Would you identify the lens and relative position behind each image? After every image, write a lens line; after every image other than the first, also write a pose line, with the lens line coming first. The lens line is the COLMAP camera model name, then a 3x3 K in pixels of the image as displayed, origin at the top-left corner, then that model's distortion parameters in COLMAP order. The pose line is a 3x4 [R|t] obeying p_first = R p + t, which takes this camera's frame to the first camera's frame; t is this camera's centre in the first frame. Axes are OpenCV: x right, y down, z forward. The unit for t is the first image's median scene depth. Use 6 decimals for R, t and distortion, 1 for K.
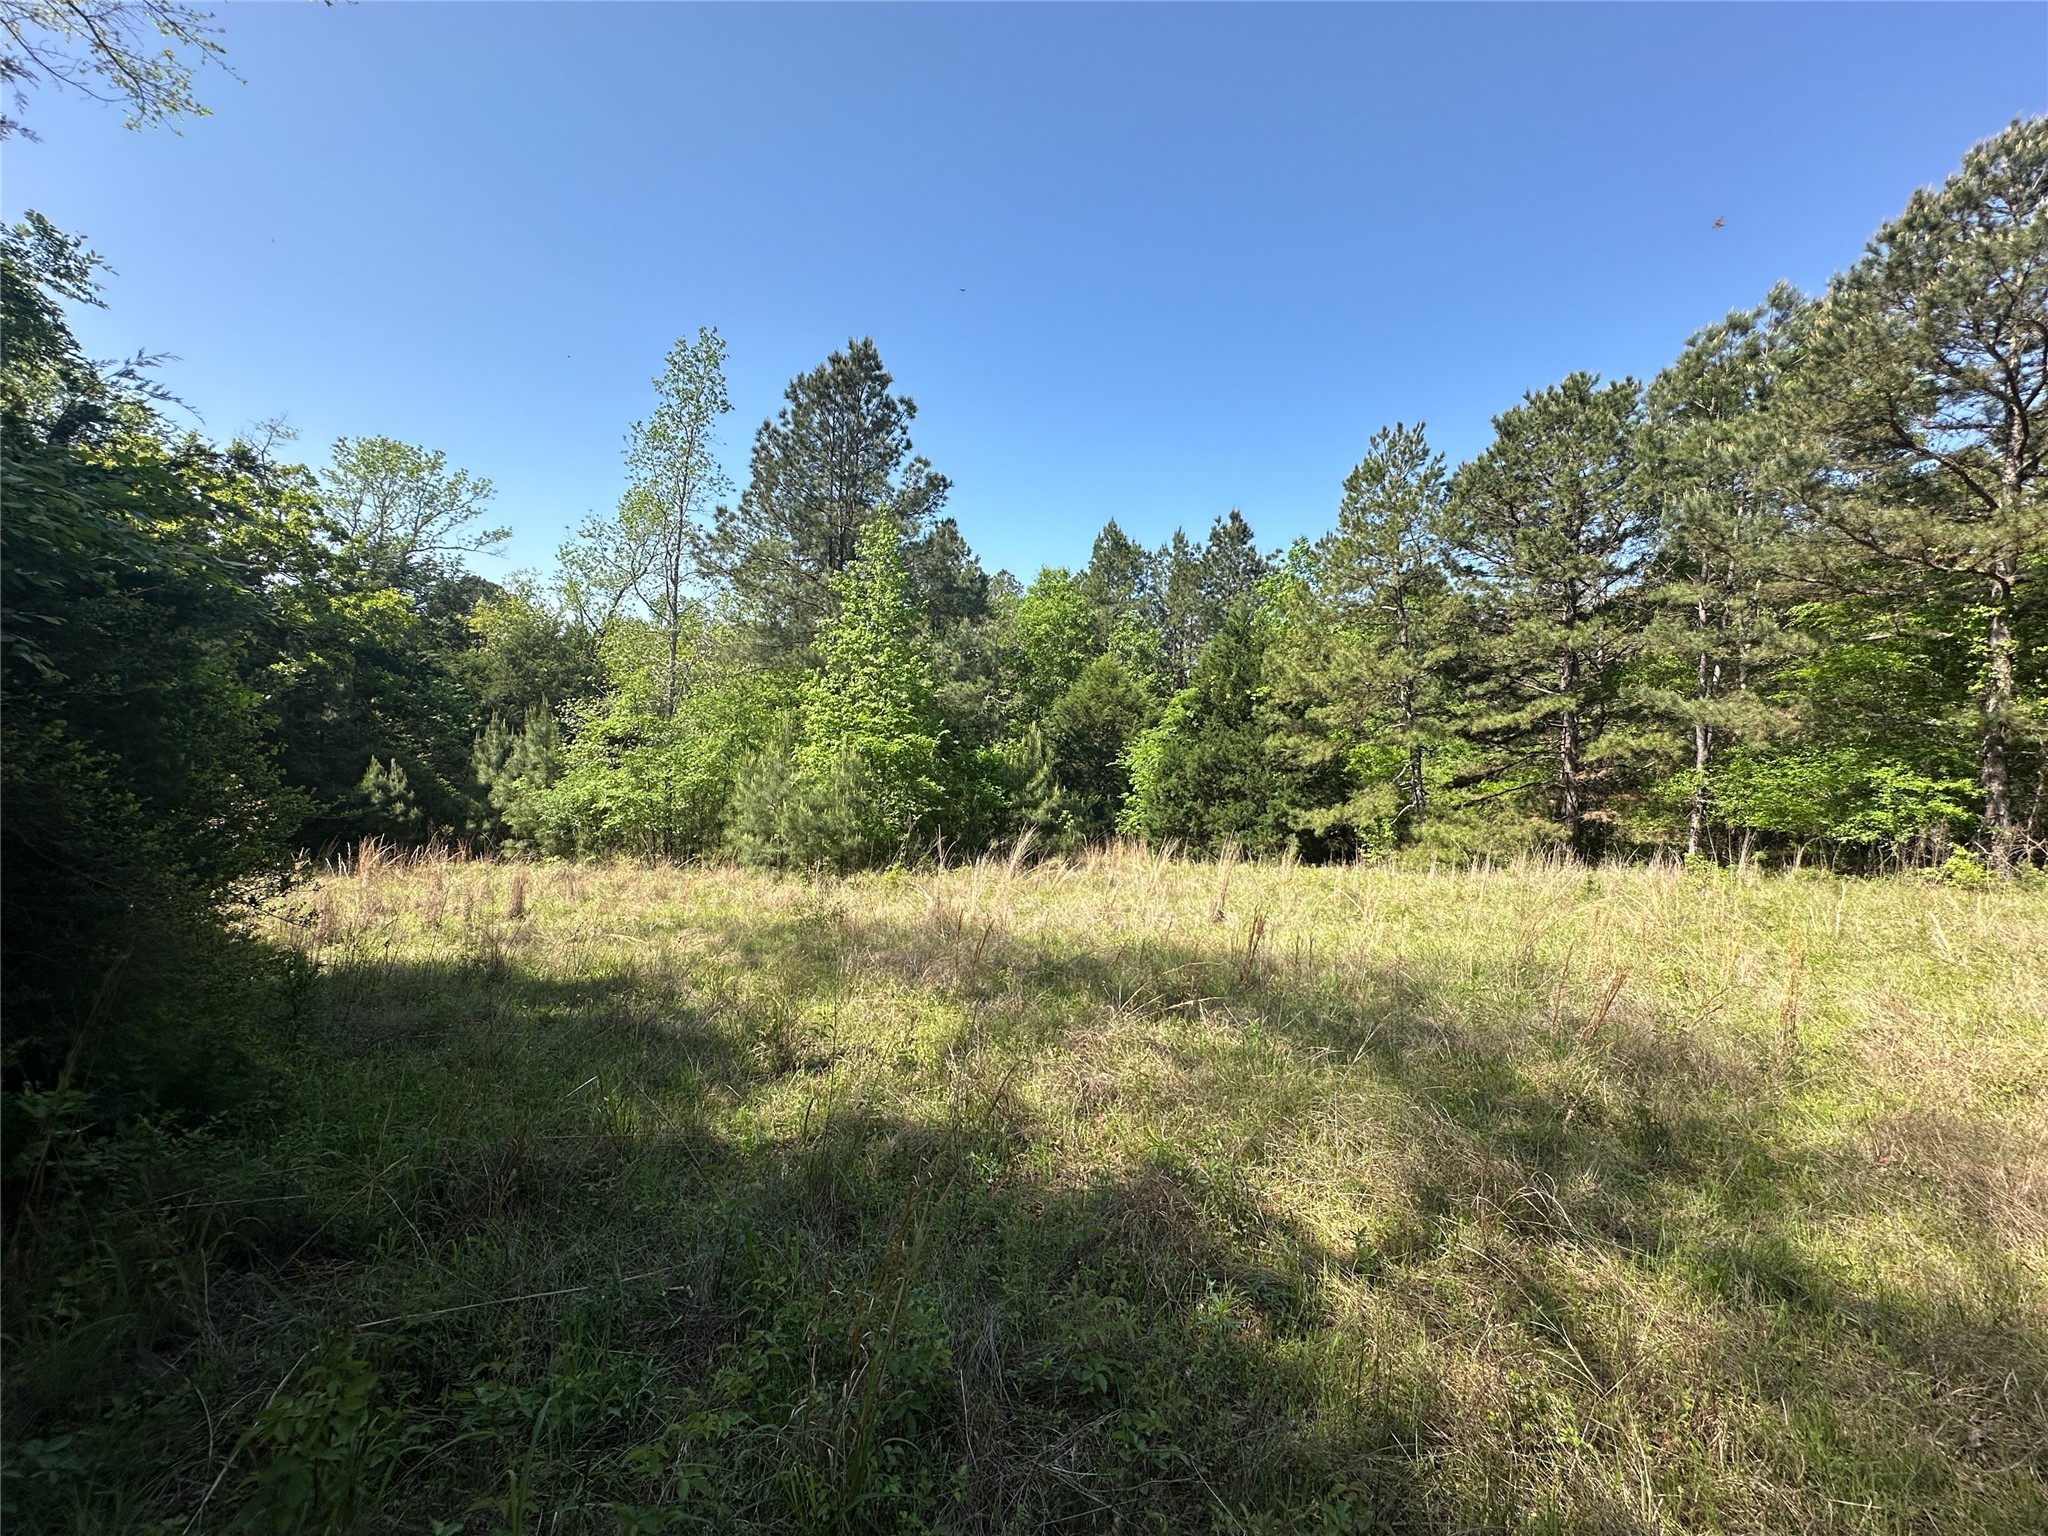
lens RADIAL K [[823.1, 0, 1022.5], [0, 823.1, 765.2], [0, 0, 1]] dist [0.001390, -0.000120]
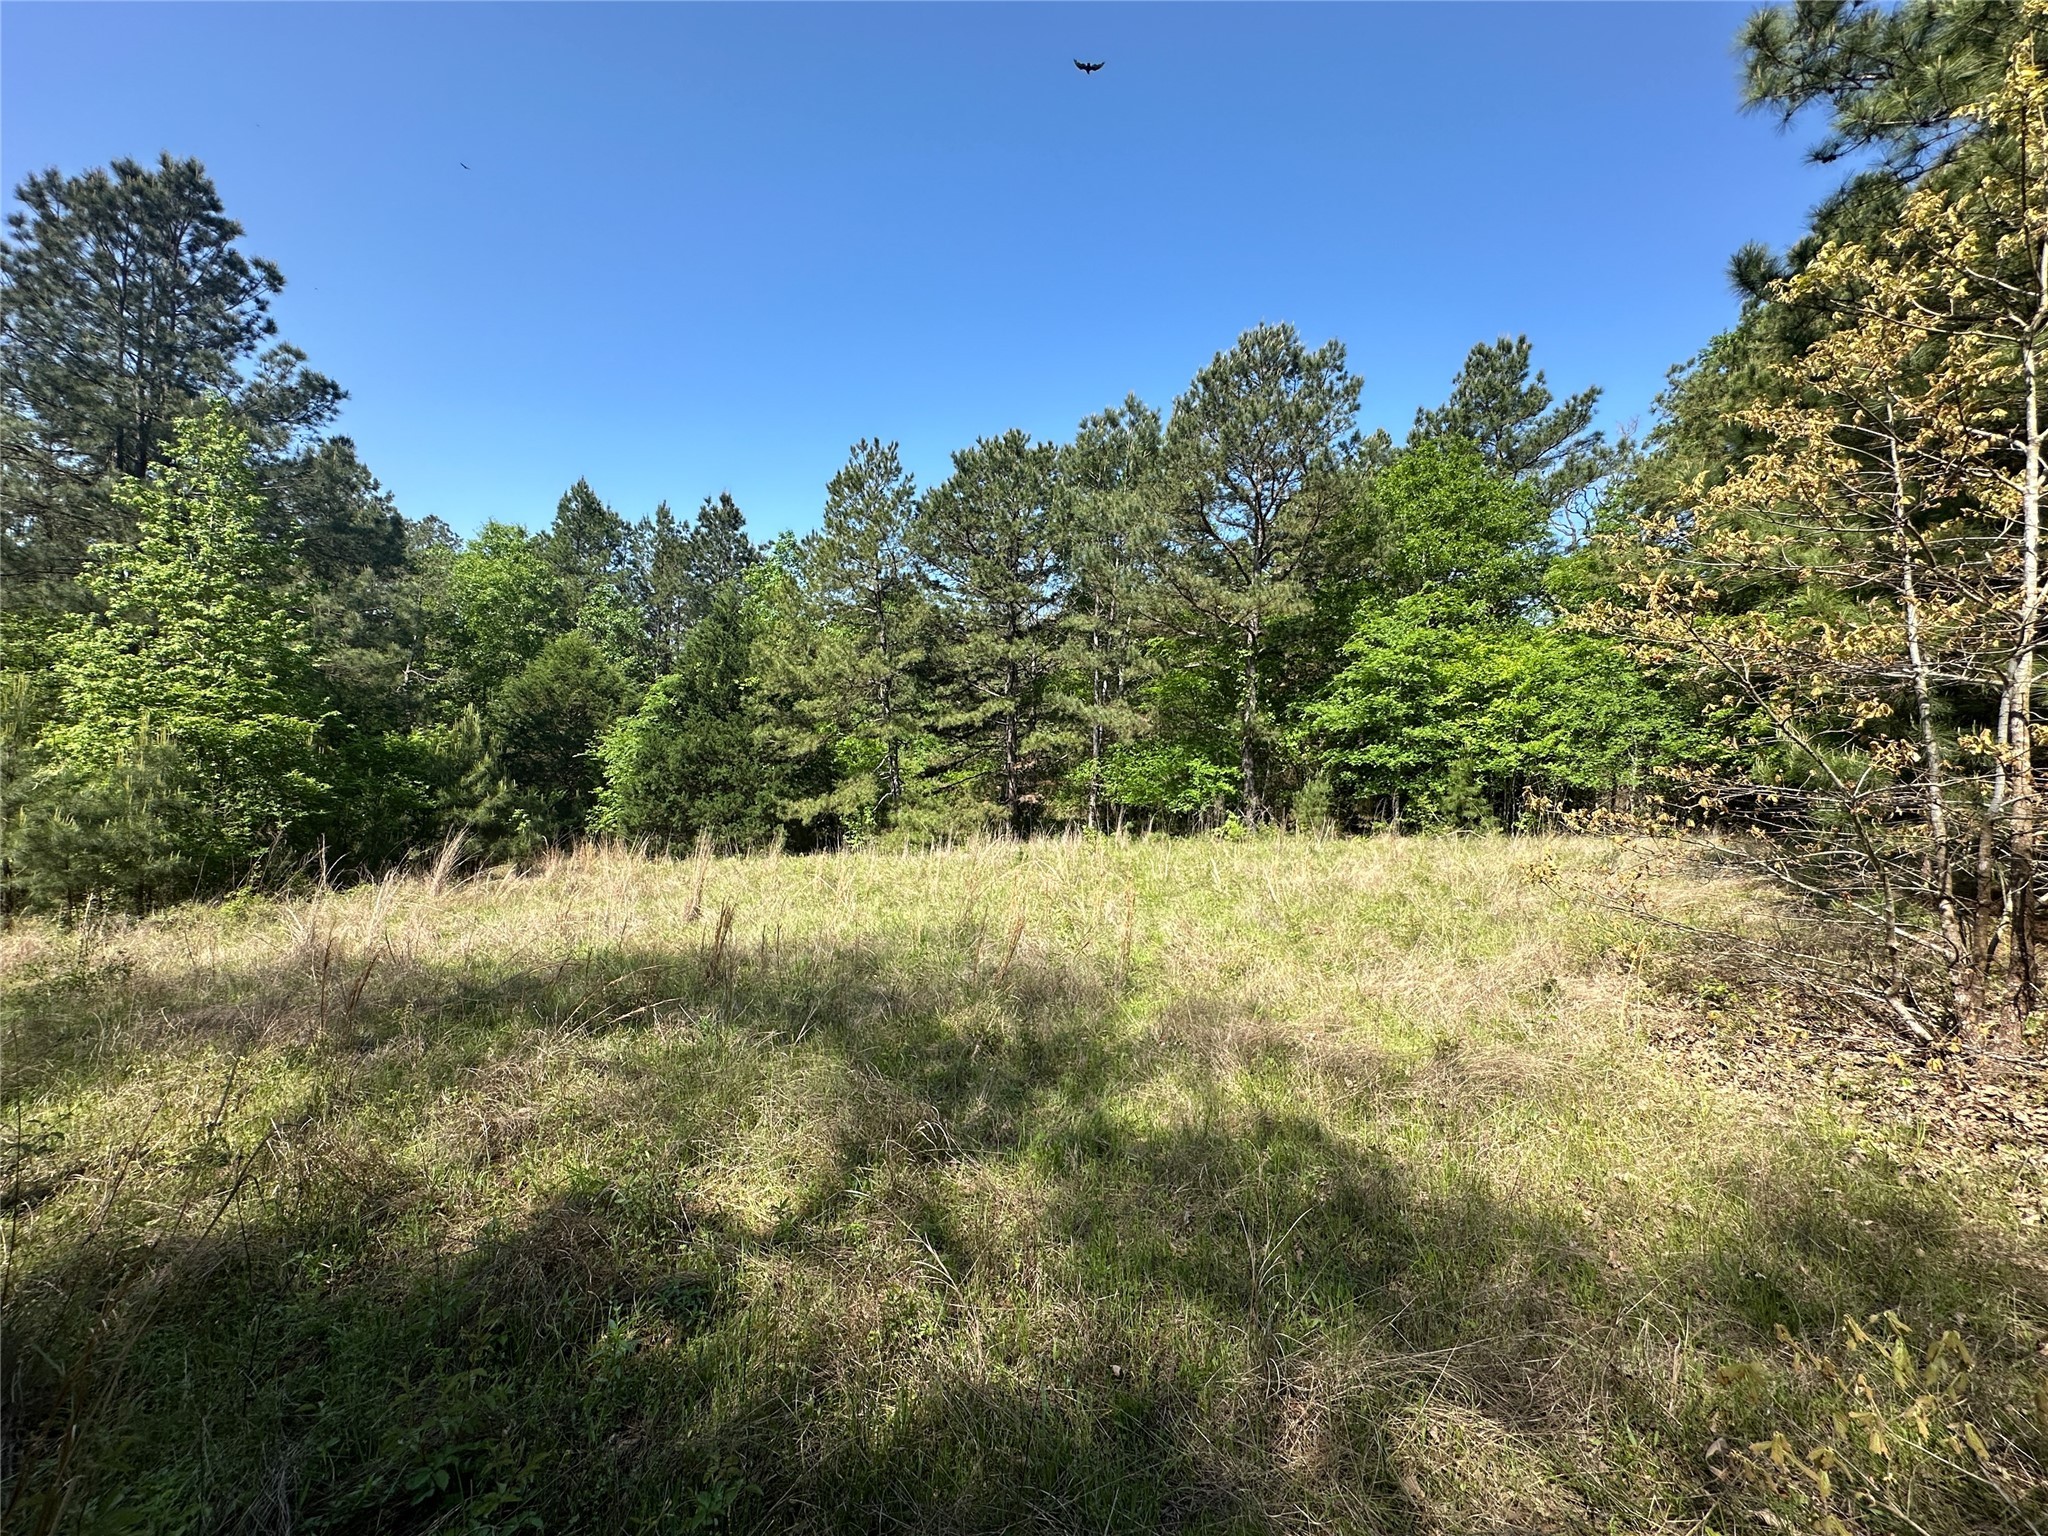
lens RADIAL K [[823.1, 0, 1023.4], [0, 823.1, 763.9], [0, 0, 1]] dist [0.001390, -0.000120]
pose [[0.828611, -0.003706, 0.559813, 0.010618], [-0.001051, 0.999966, 0.008175, 0.000726], [-0.559824, -0.007362, 0.828579, -0.002604]]
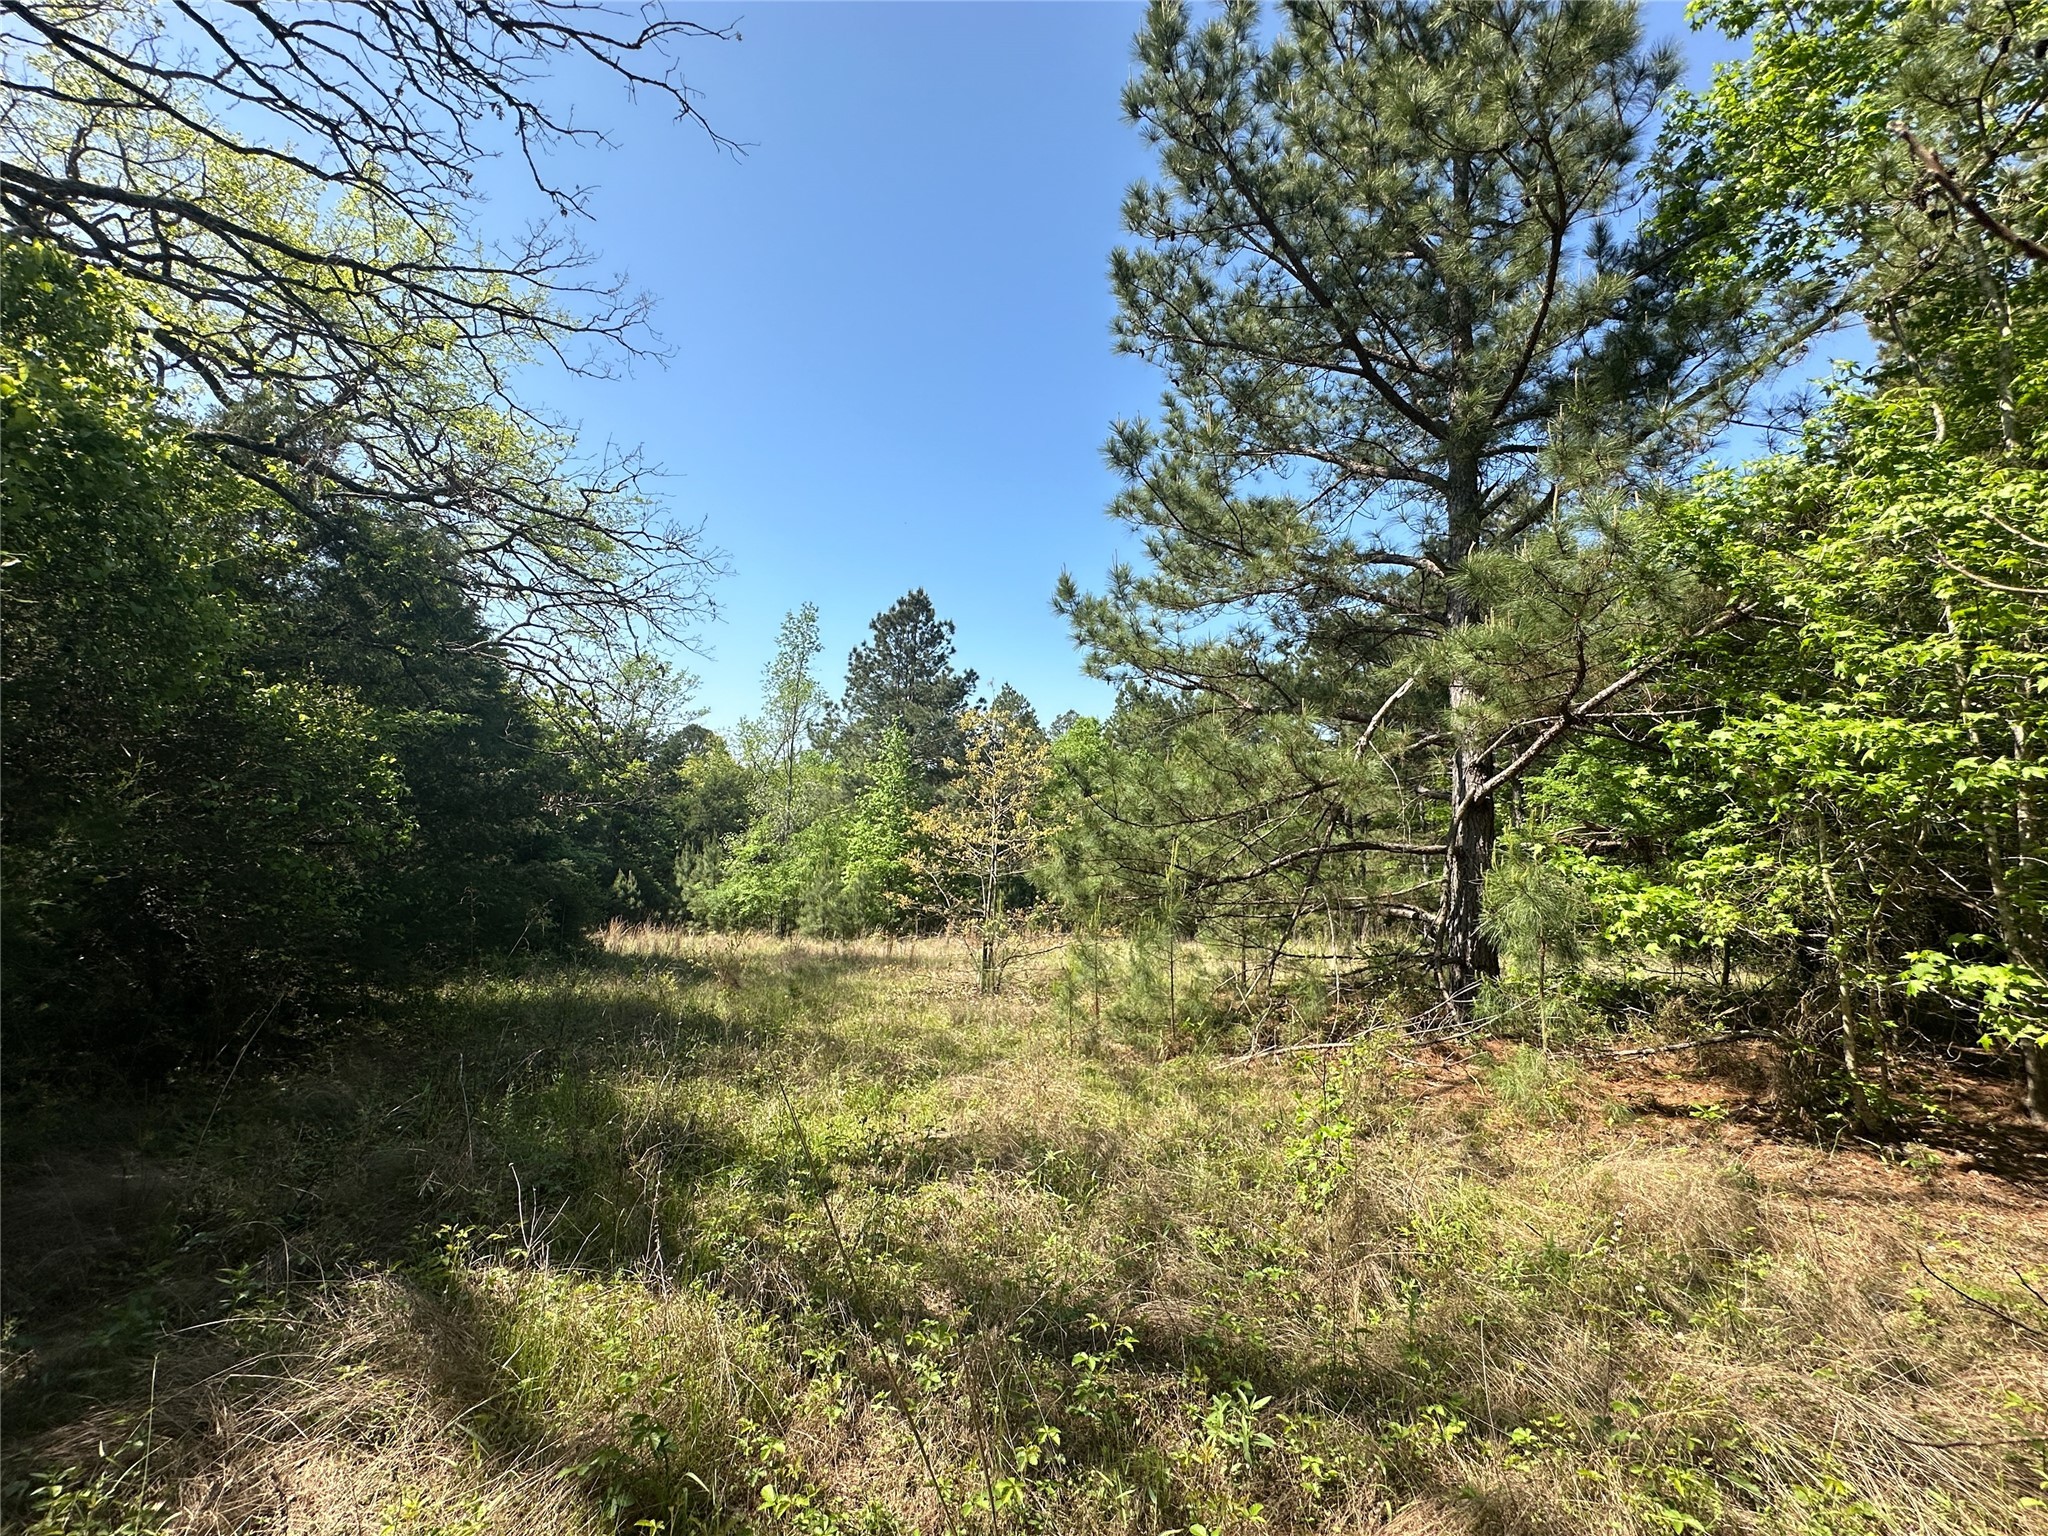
lens RADIAL K [[823.1, 0, 1021.0], [0, 823.1, 773.3], [0, 0, 1]] dist [0.001390, -0.000120]
pose [[0.976623, -0.026145, -0.213364, 0.448457], [0.002825, 0.994051, -0.108878, -0.024237], [0.214942, 0.105730, 0.970887, -0.569147]]
